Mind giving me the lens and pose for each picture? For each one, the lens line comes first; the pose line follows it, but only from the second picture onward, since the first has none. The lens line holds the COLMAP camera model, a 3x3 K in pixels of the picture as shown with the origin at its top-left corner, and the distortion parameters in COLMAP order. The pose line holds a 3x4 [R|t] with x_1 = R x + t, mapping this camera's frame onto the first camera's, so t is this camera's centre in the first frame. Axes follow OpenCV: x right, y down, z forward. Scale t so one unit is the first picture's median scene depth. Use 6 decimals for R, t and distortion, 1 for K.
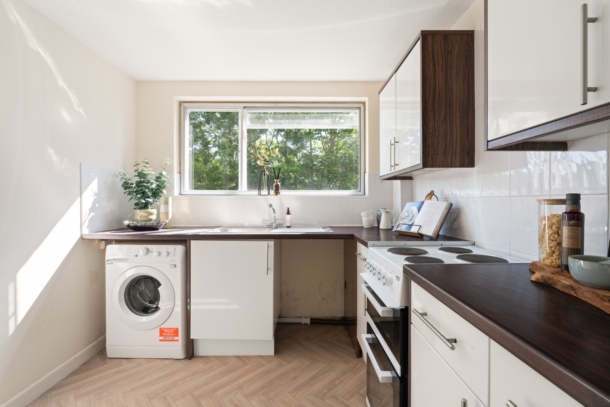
lens RADIAL K [[266.2, 0, 305.0], [0, 266.2, 203.5], [0, 0, 1]] dist [-0.002734, -0.000481]
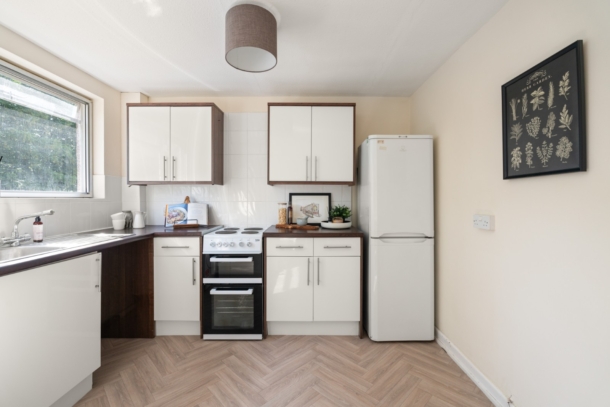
lens RADIAL K [[266.2, 0, 305.0], [0, 266.2, 203.5], [0, 0, 1]] dist [-0.002734, -0.000481]
pose [[0.006506, -0.015938, 0.999852, -1.018667], [0.008746, 0.999836, 0.015881, -0.027106], [-0.999941, 0.008642, 0.006644, 0.338050]]
